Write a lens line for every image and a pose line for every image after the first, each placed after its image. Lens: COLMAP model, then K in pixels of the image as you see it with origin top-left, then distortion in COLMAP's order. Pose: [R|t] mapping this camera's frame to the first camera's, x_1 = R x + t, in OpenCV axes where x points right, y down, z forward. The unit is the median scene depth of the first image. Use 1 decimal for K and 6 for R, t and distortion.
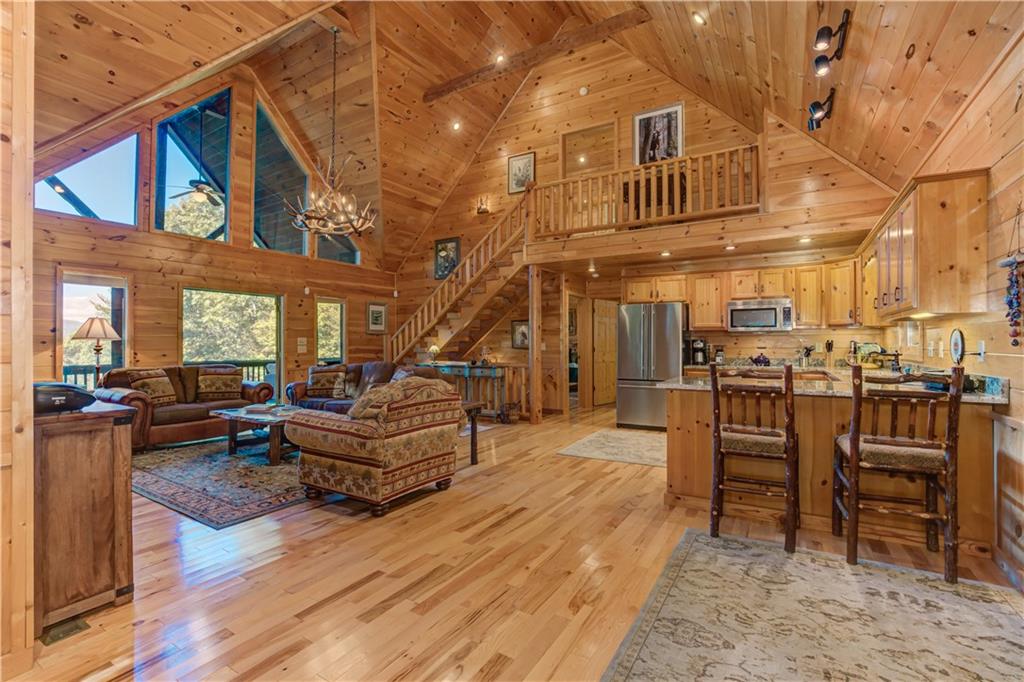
lens RADIAL K [[472.1, 0, 512.3], [0, 472.1, 335.1], [0, 0, 1]] dist [-0.057496, 0.019211]
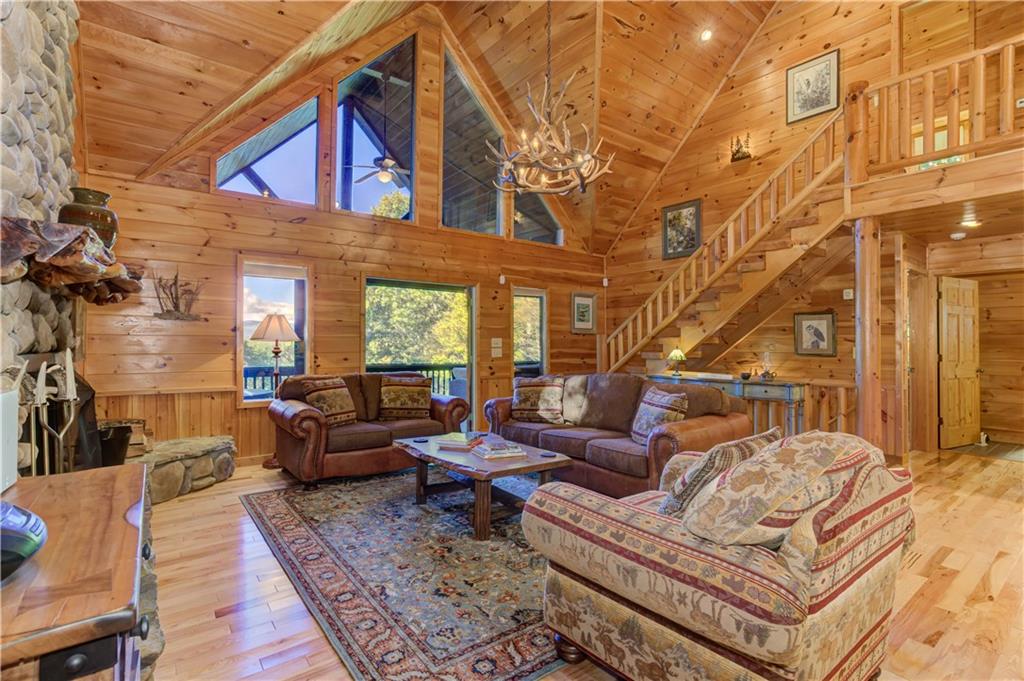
lens RADIAL K [[472.1, 0, 512.3], [0, 472.1, 334.6], [0, 0, 1]] dist [-0.057496, 0.019211]
pose [[0.942913, -0.001723, -0.333034, -0.170308], [0.001113, 0.999997, -0.002024, 0.000919], [0.333036, 0.001537, 0.942913, 0.268279]]
